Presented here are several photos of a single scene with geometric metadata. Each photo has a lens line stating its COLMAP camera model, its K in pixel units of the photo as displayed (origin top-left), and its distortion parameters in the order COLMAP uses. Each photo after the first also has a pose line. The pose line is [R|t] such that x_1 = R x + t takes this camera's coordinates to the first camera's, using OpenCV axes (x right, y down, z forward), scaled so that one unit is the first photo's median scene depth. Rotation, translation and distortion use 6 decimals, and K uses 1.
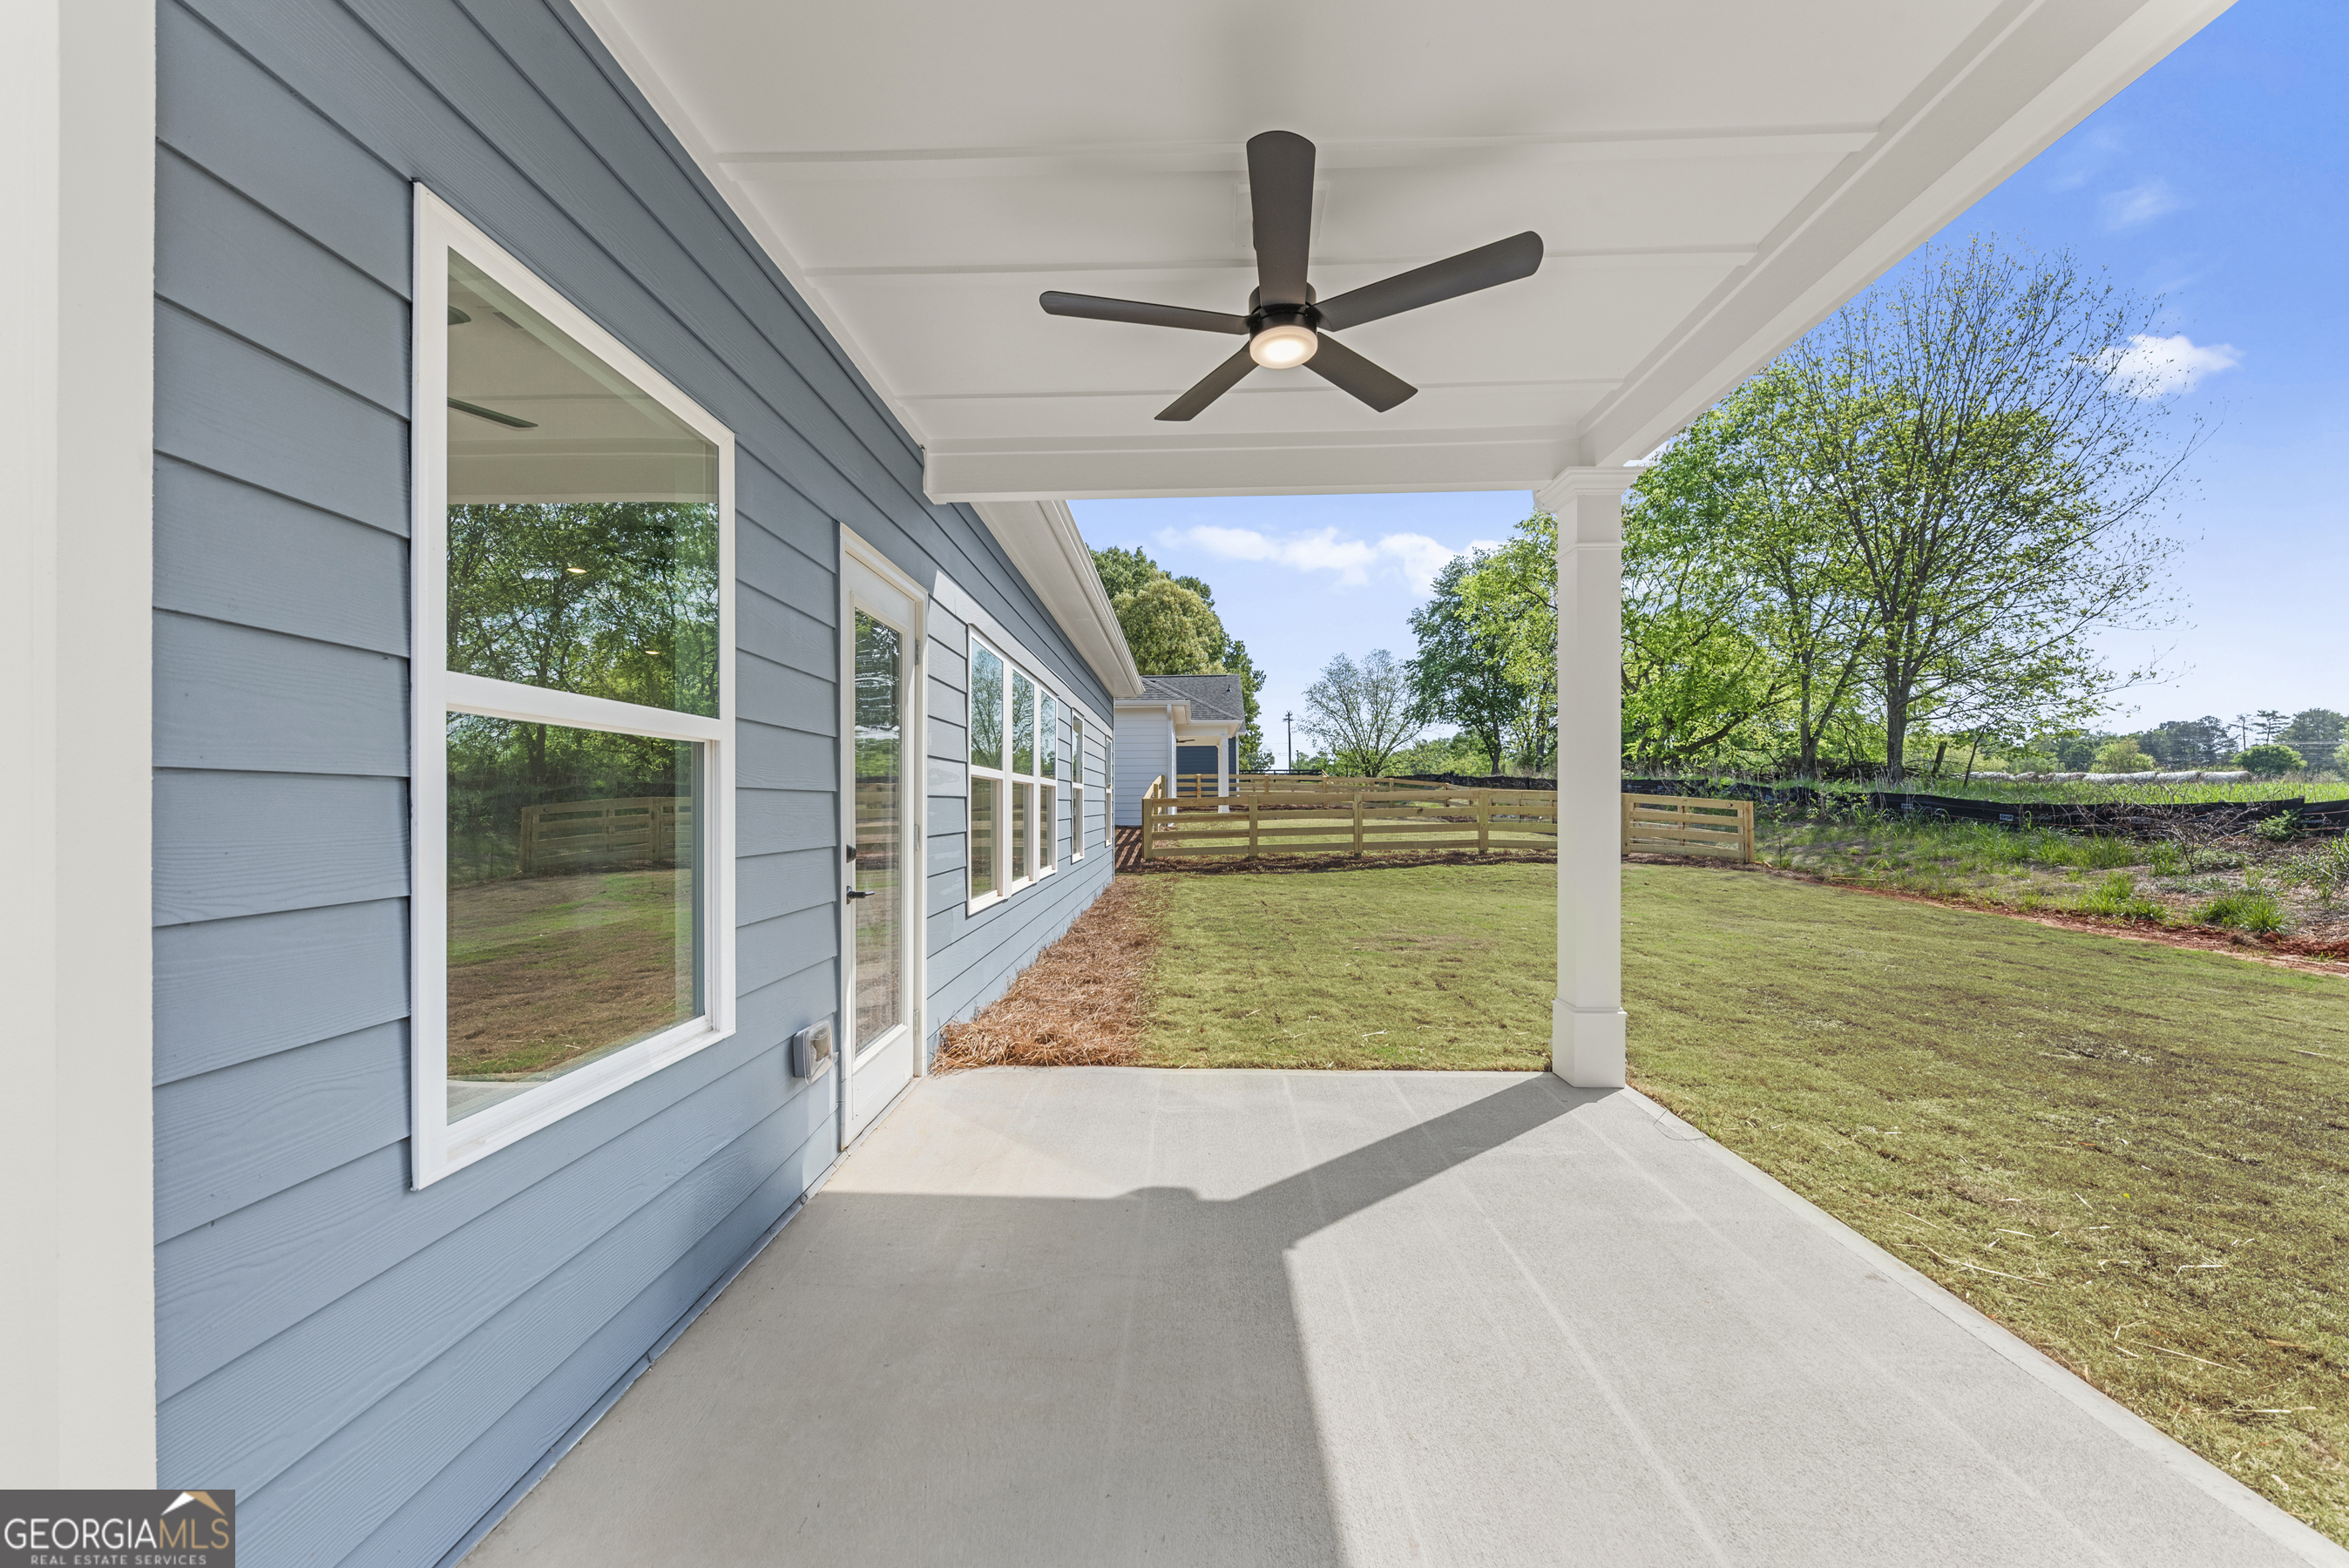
lens RADIAL K [[889.4, 0, 1174.5], [0, 889.4, 784.0], [0, 0, 1]] dist [0.000101, 0.000008]
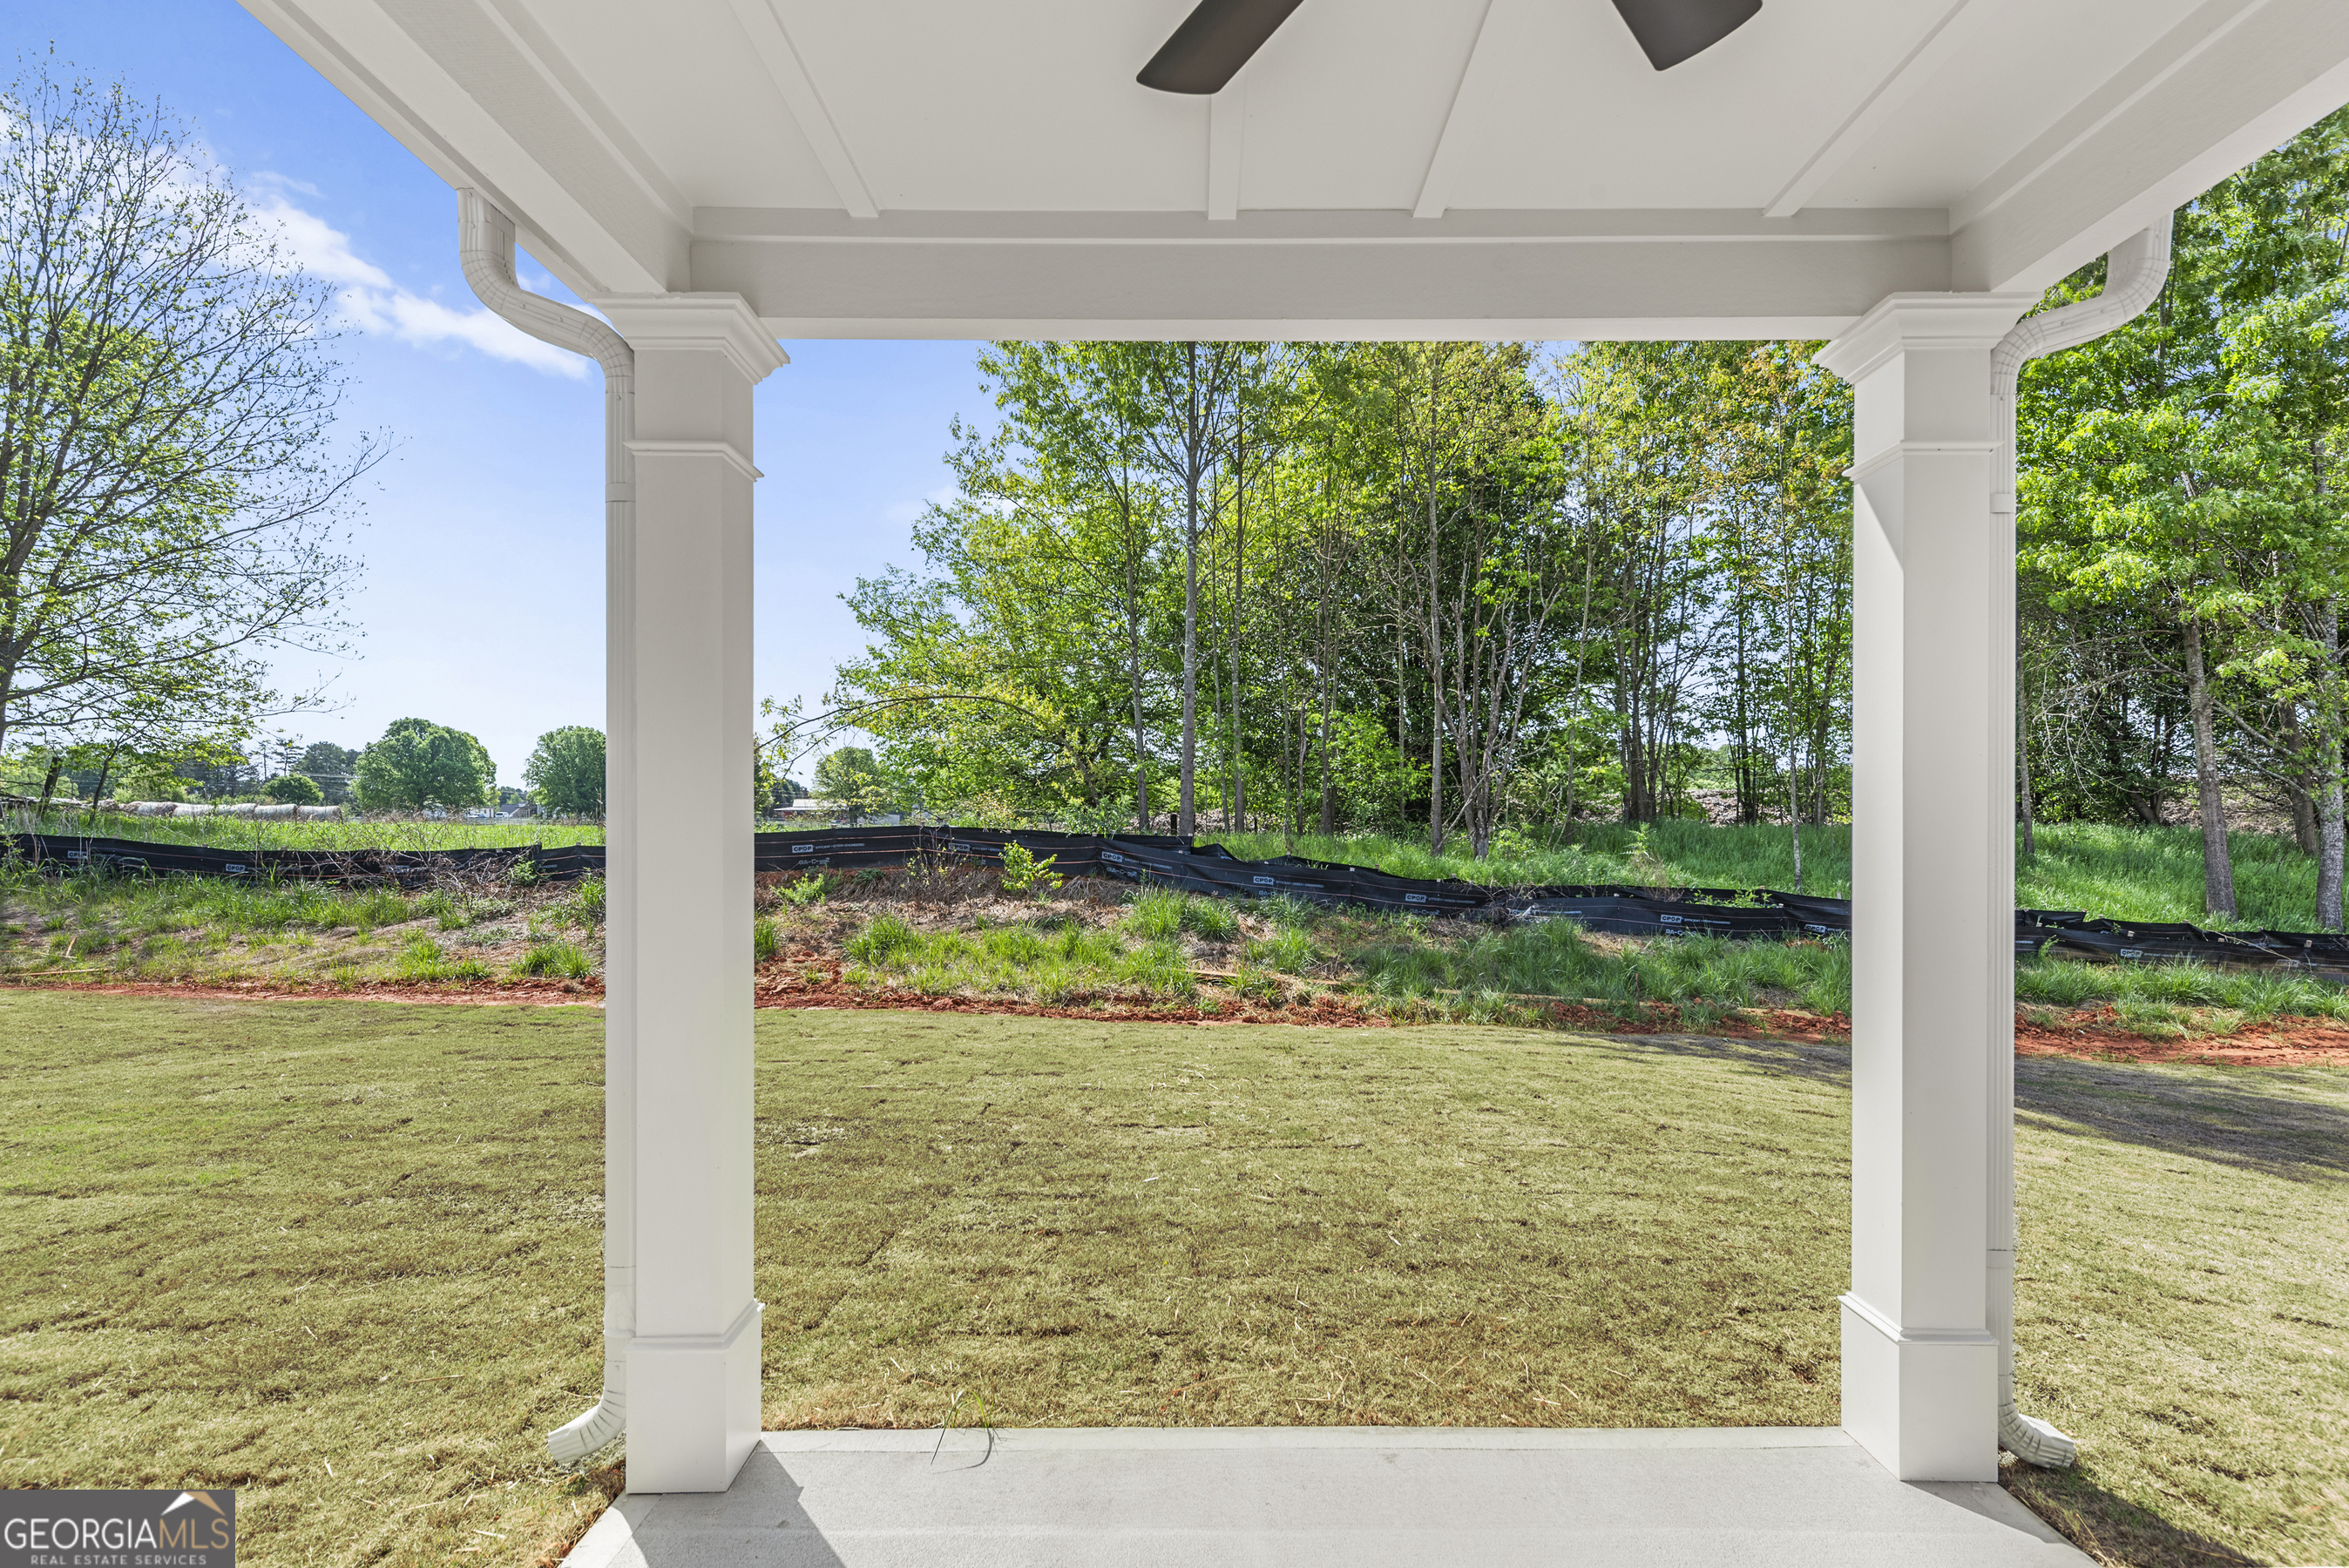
lens RADIAL K [[1103.2, 0, 1181.7], [0, 1103.2, 822.6], [0, 0, 1]] dist [0.000245, -0.000144]
pose [[-0.028603, 0.003319, 0.999585, -0.064671], [-0.016869, 0.999850, -0.003802, -0.015897], [-0.999448, -0.016971, -0.028543, 0.247431]]
